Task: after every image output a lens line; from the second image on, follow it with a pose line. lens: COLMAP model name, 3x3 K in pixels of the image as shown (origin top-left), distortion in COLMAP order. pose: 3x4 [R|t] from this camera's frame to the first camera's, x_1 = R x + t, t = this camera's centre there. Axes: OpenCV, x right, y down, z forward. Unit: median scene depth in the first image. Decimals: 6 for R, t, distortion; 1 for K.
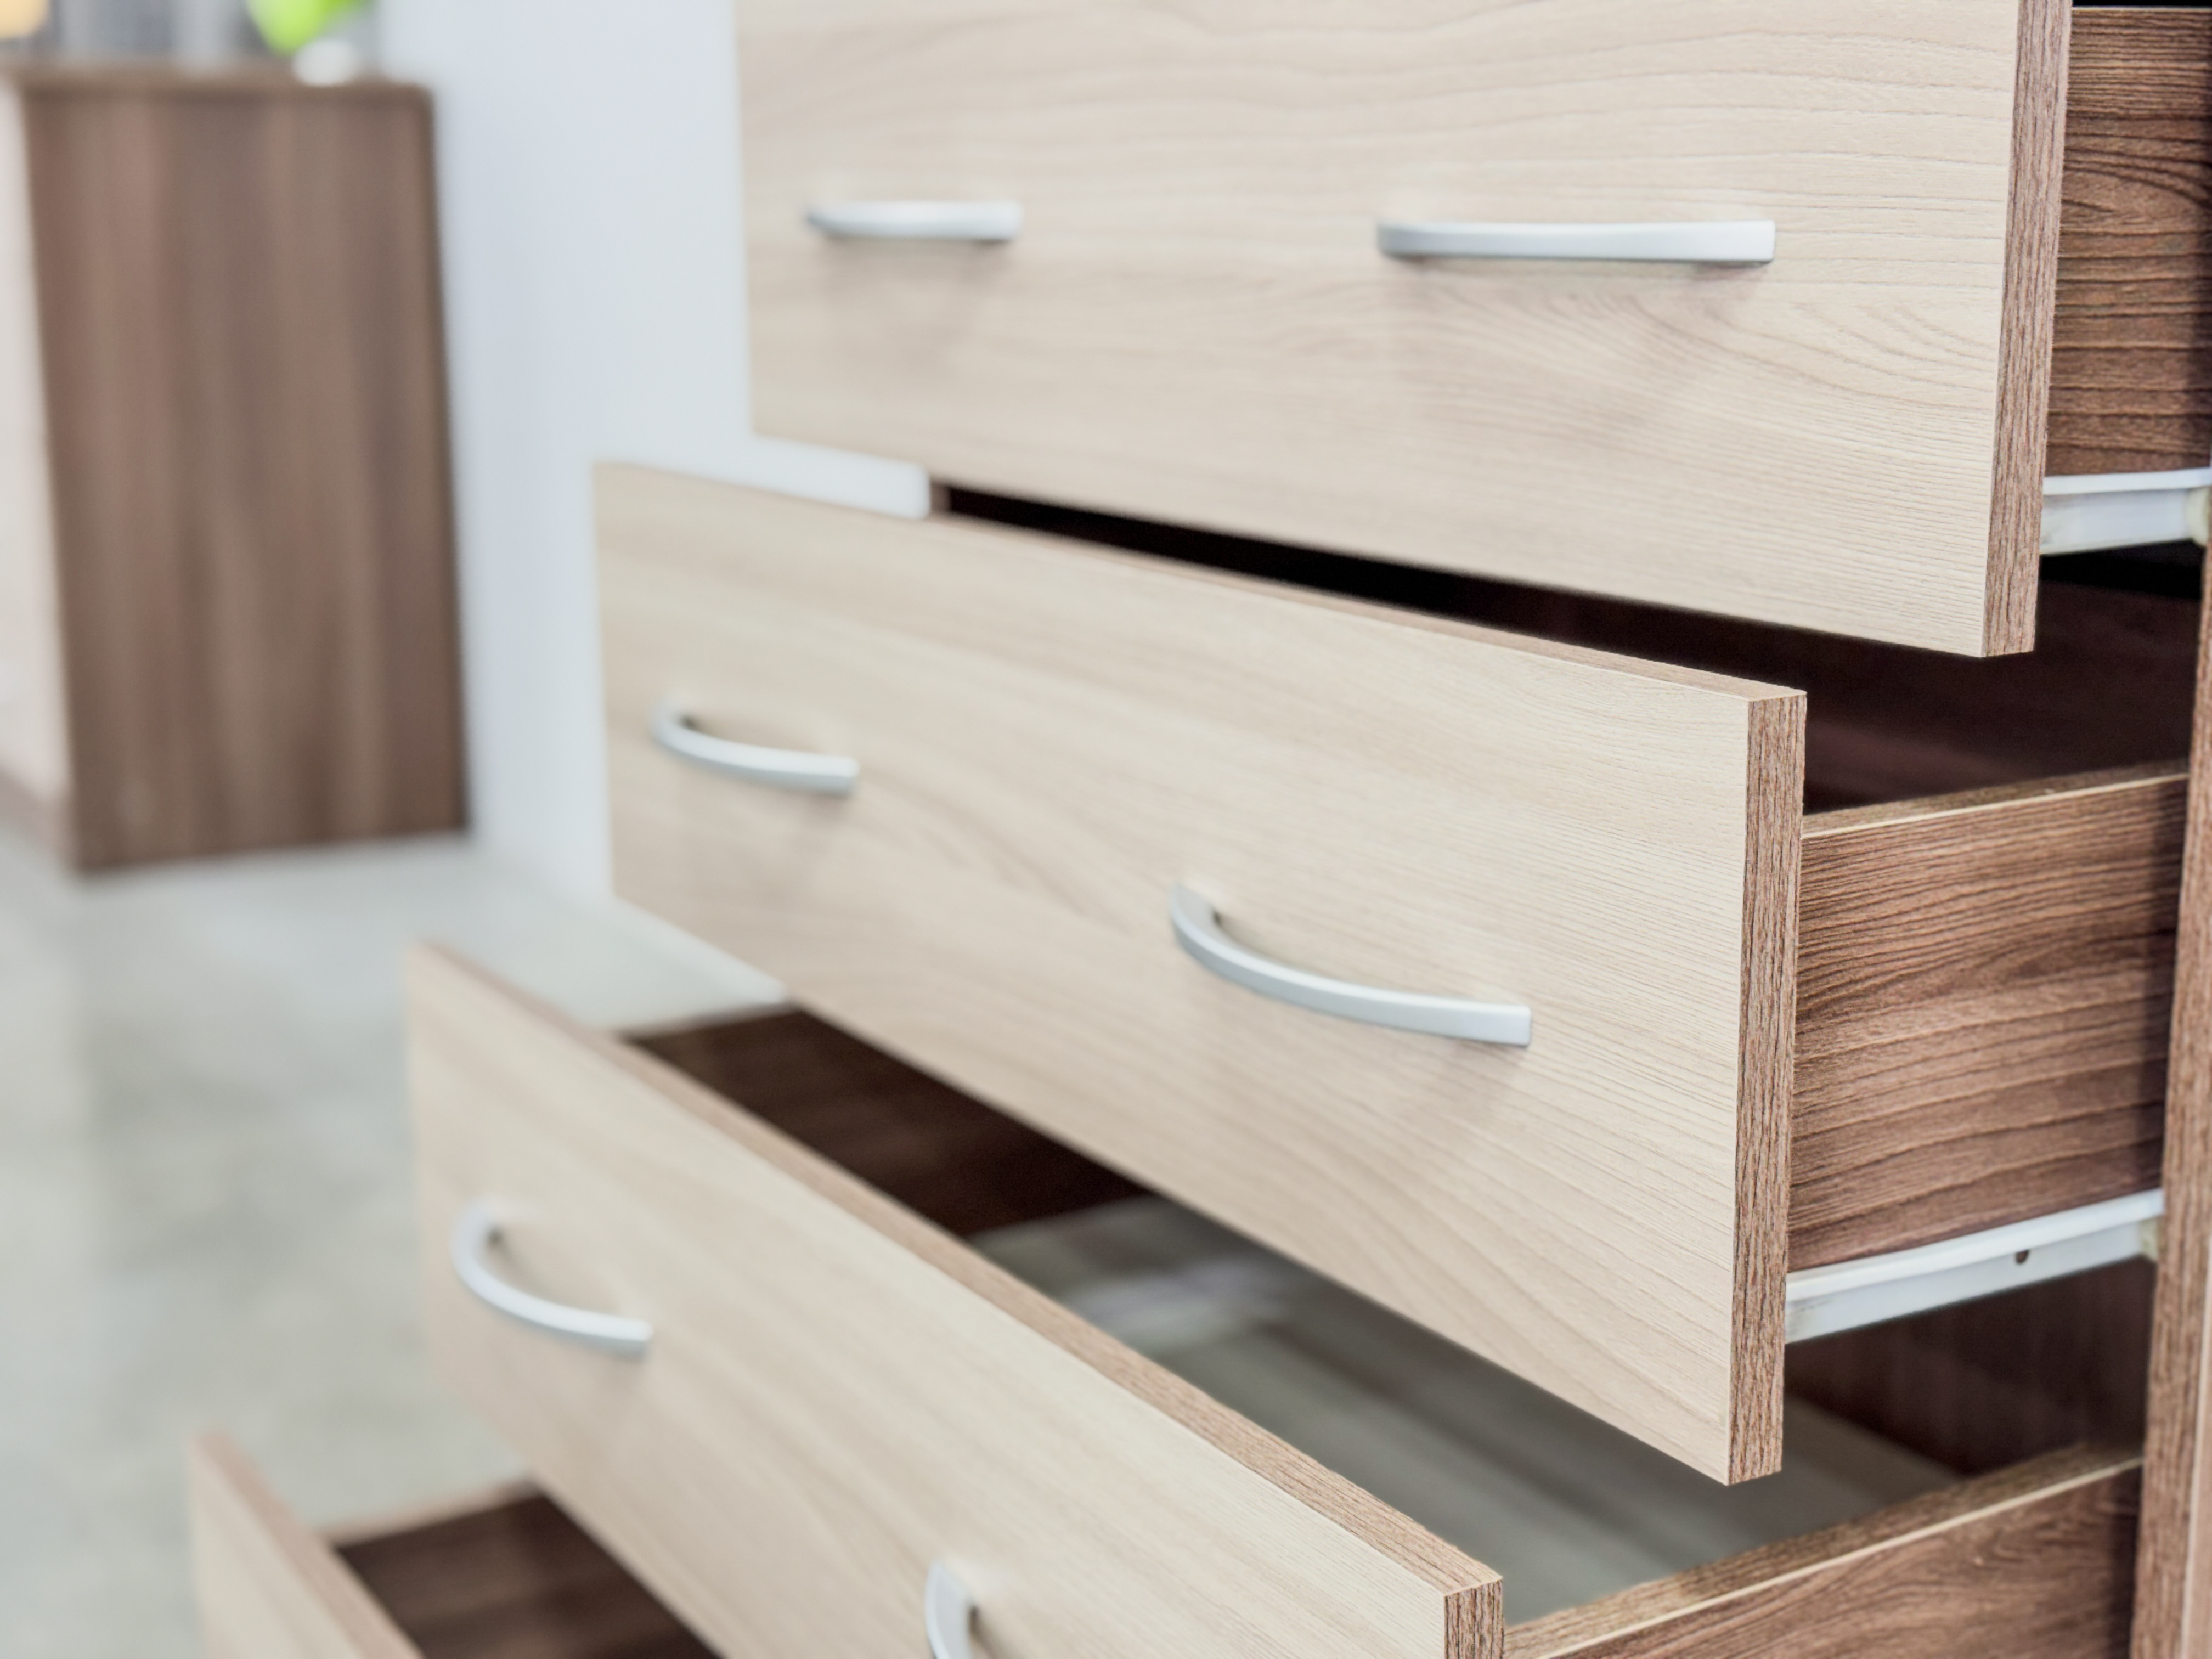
lens RADIAL K [[3151.5, 0, 1113.2], [0, 3151.5, 819.8], [0, 0, 1]] dist [0.078331, 0.000000]
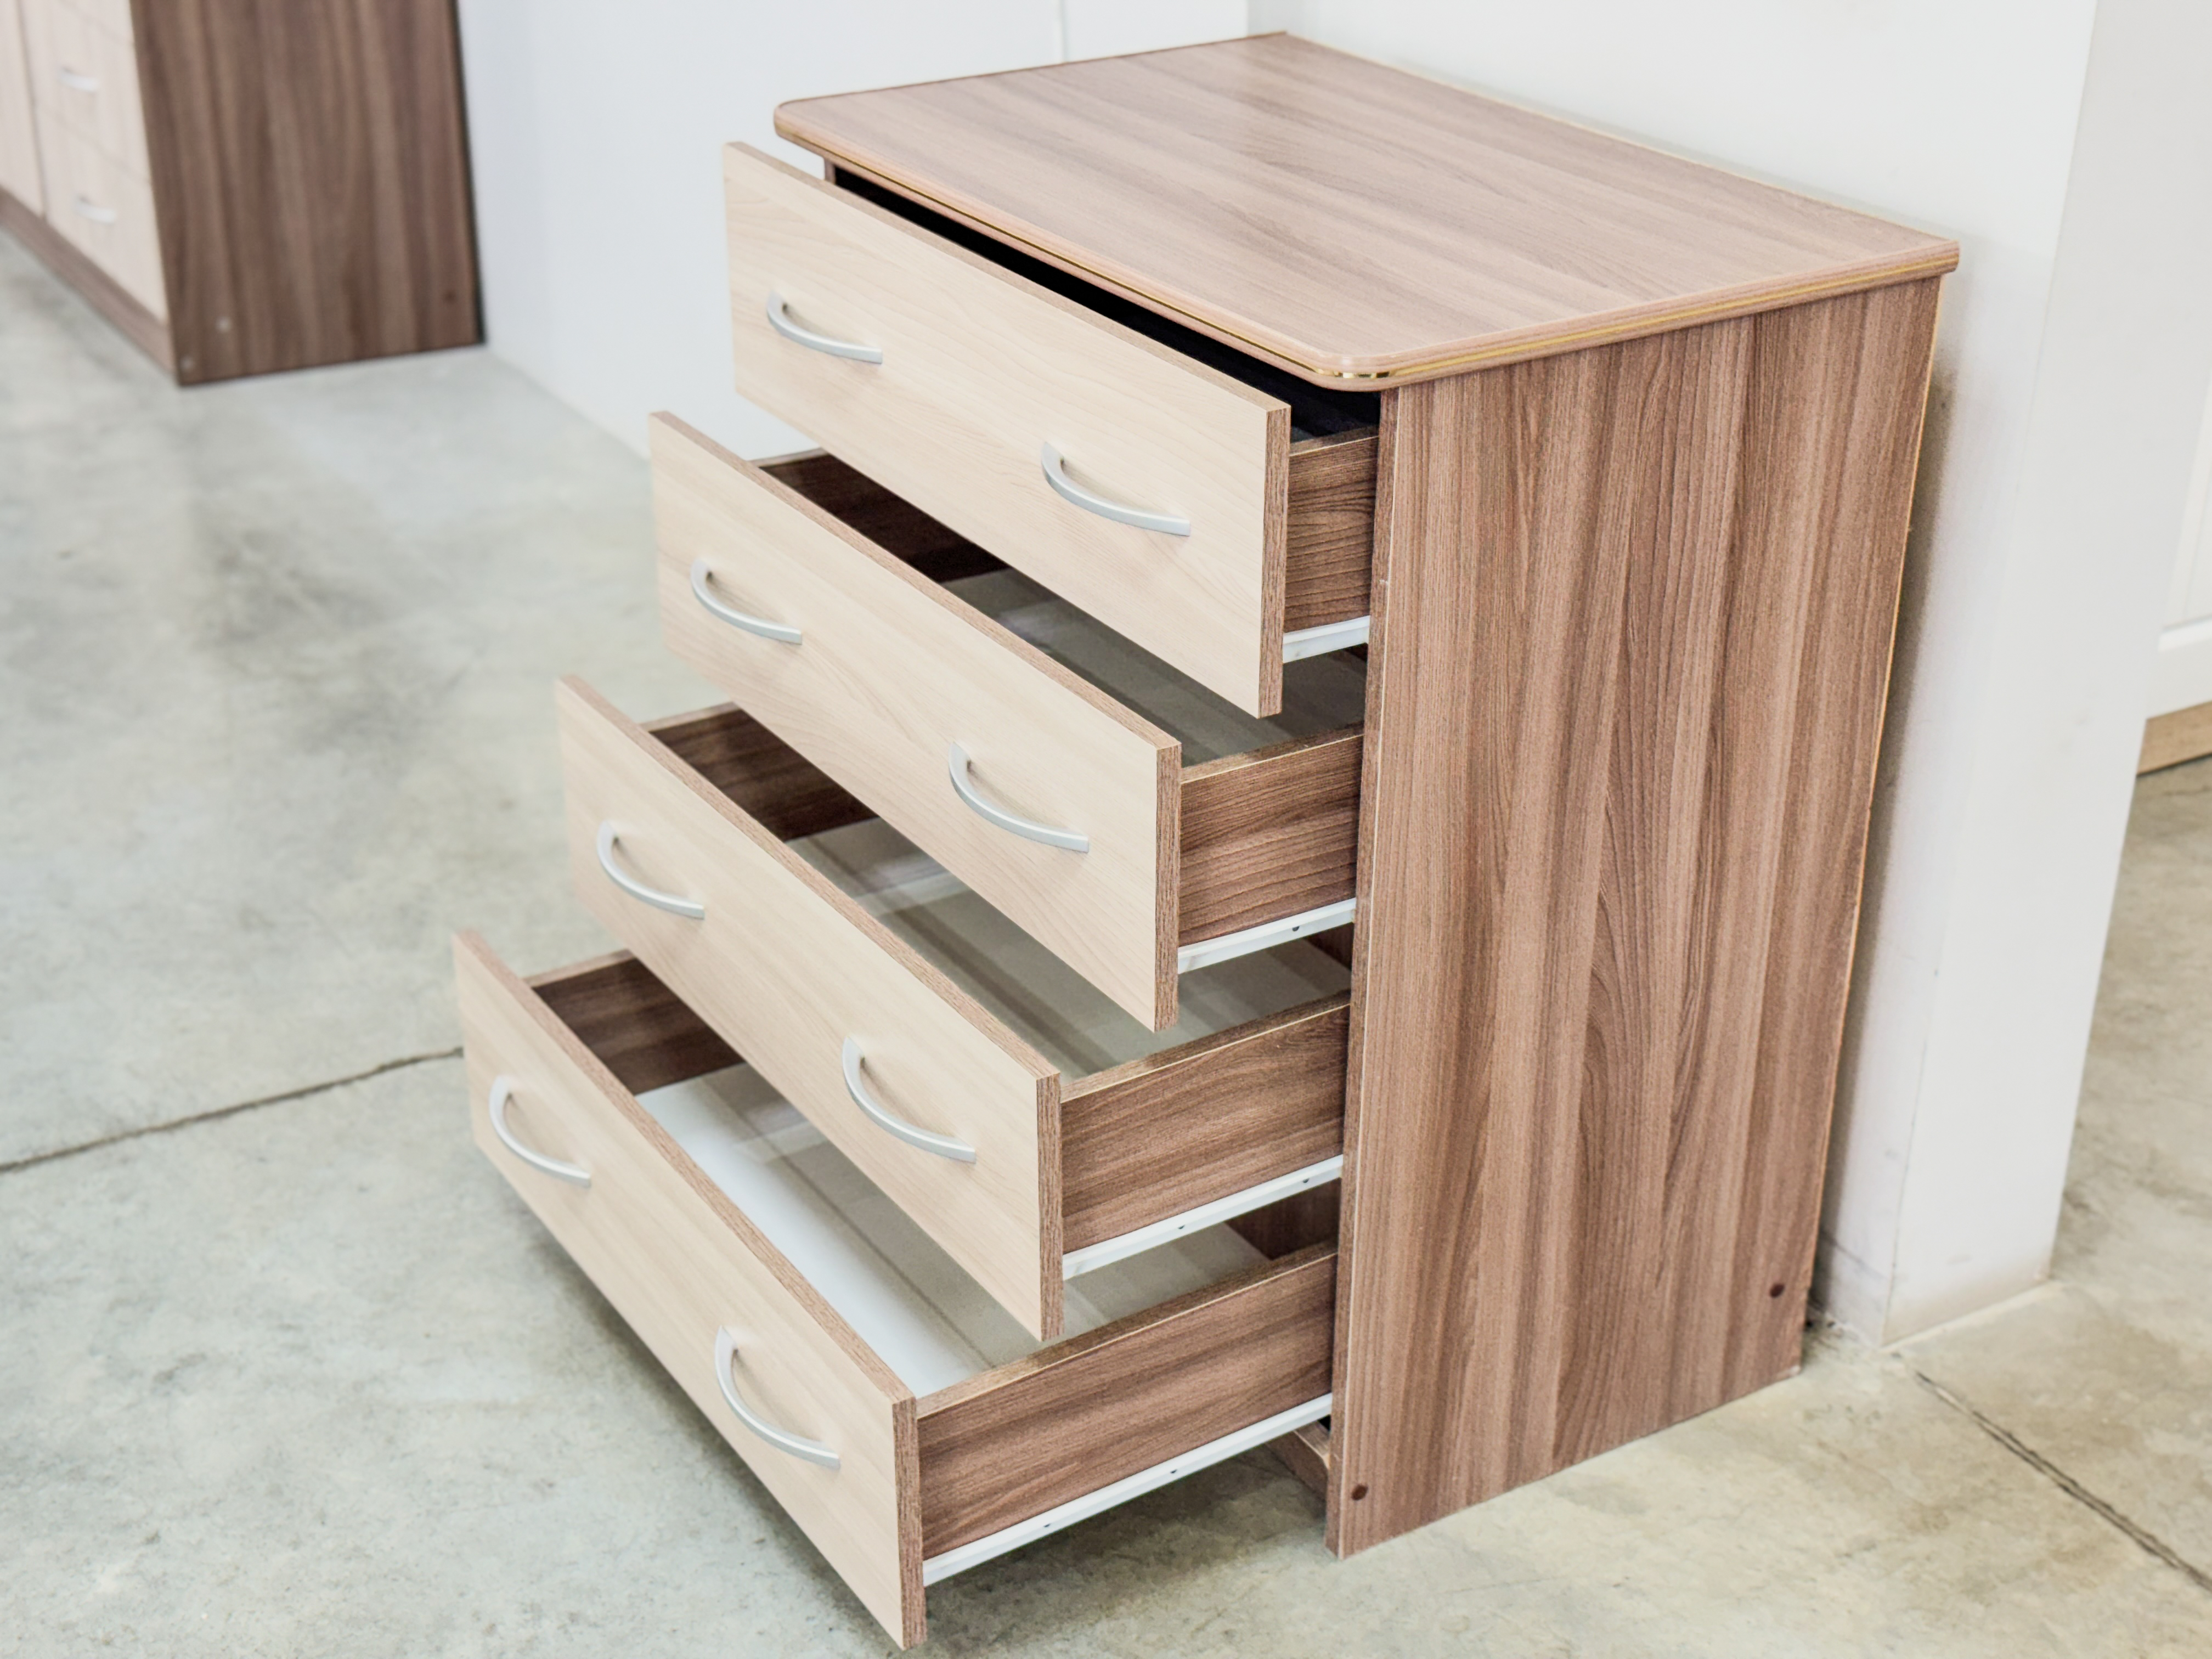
lens RADIAL K [[3151.5, 0, 1107.2], [0, 3151.5, 831.7], [0, 0, 1]] dist [0.078331, 0.000000]
pose [[0.999712, 0.002334, 0.023896, 0.085071], [-0.008016, 0.970602, 0.240558, -0.507726], [-0.022632, -0.240680, 0.970341, -1.301462]]
